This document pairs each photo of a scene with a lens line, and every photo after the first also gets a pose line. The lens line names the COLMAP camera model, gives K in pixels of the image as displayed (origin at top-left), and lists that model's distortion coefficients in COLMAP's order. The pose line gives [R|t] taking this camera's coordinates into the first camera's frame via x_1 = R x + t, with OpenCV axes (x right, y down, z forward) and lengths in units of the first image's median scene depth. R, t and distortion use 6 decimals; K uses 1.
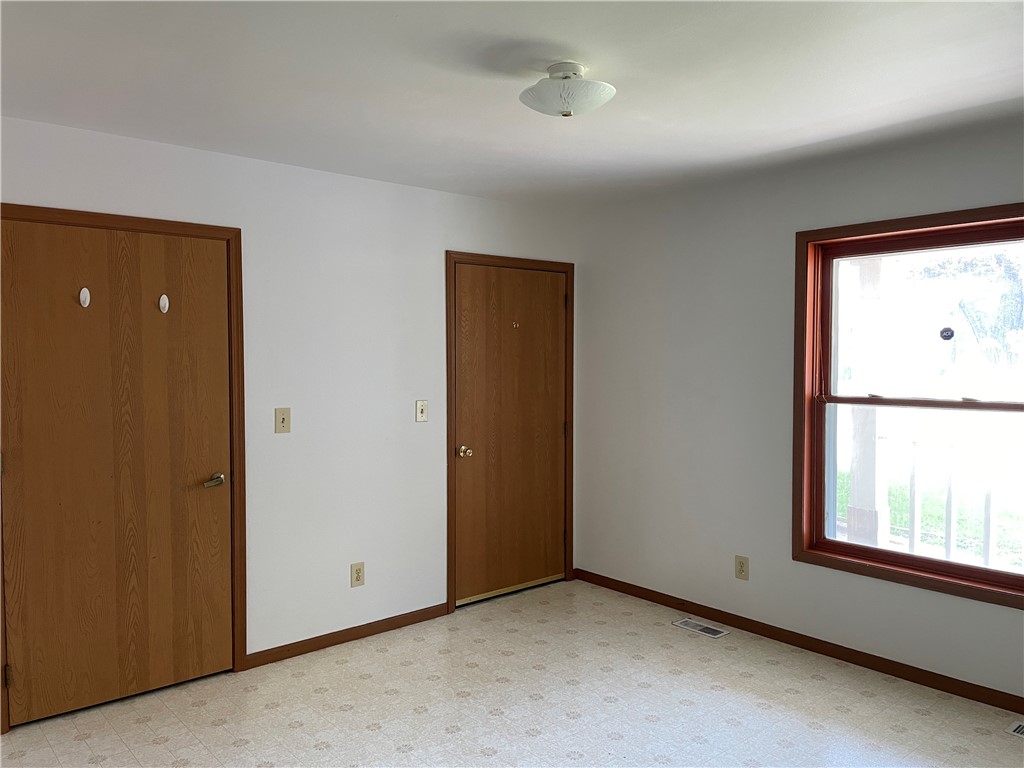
lens RADIAL K [[761.7, 0, 510.7], [0, 761.7, 381.1], [0, 0, 1]] dist [0.013089, -0.014165]
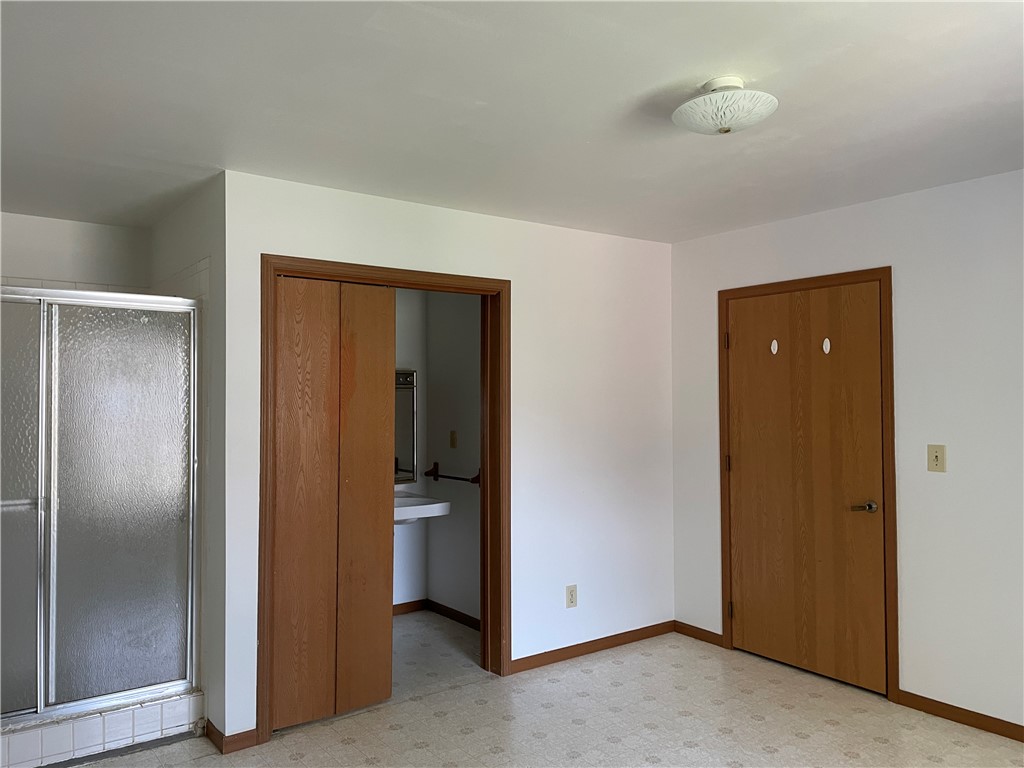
lens RADIAL K [[761.7, 0, 507.2], [0, 761.7, 378.5], [0, 0, 1]] dist [0.013089, -0.014165]
pose [[-0.067867, -0.011050, -0.997633, 0.747185], [-0.014317, 0.999846, -0.010101, -0.033053], [0.997592, 0.013598, -0.068015, 0.593453]]
